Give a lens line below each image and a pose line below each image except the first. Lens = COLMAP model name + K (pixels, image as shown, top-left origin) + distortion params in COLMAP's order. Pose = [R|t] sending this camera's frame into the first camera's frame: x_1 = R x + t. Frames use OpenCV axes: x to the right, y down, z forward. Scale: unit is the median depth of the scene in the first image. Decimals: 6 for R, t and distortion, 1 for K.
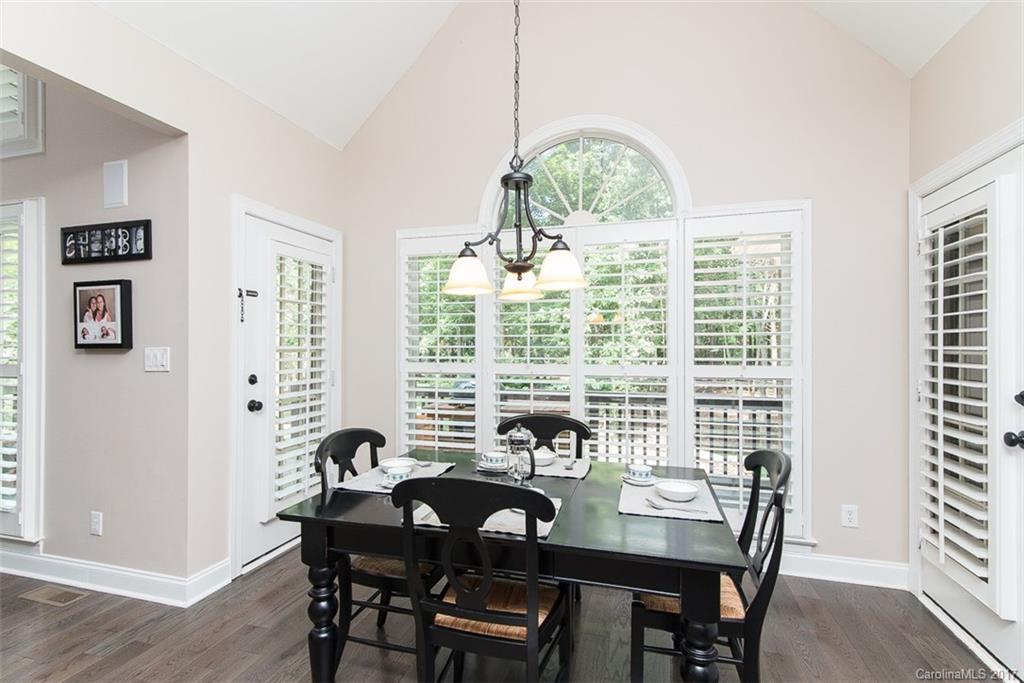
lens RADIAL K [[483.7, 0, 512.0], [0, 483.7, 341.5], [0, 0, 1]] dist [0.017231, -0.000192]
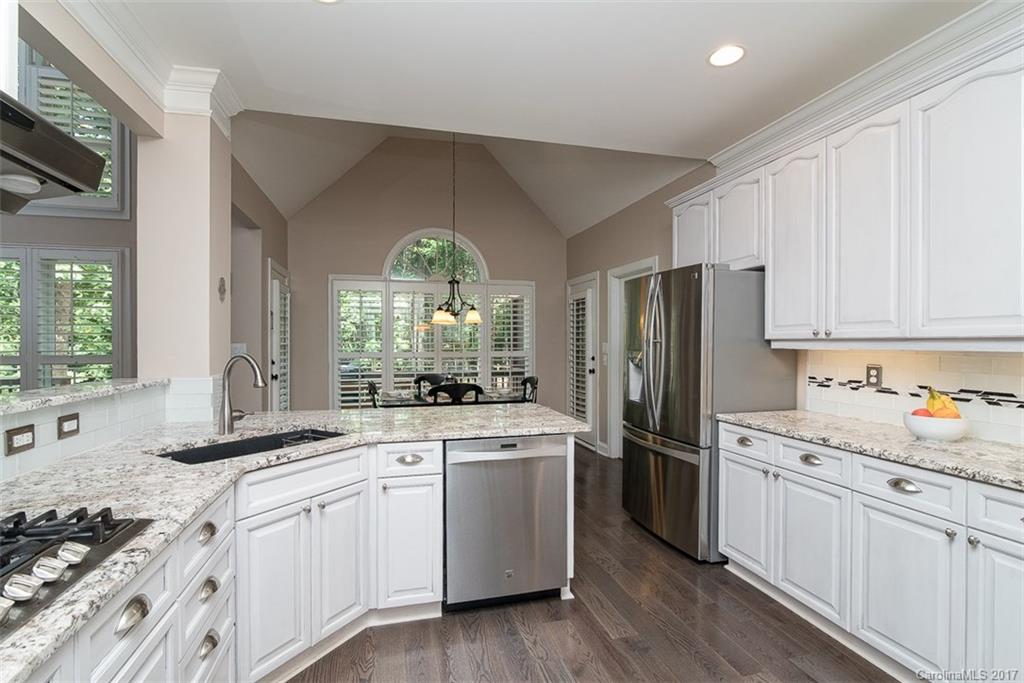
lens RADIAL K [[473.5, 0, 512.0], [0, 473.5, 341.5], [0, 0, 1]] dist [-0.001259, -0.000291]
pose [[0.853589, -0.000526, 0.520947, -1.019590], [-0.001290, 0.999994, 0.003123, -0.004419], [-0.520946, -0.003338, 0.853583, -1.353020]]
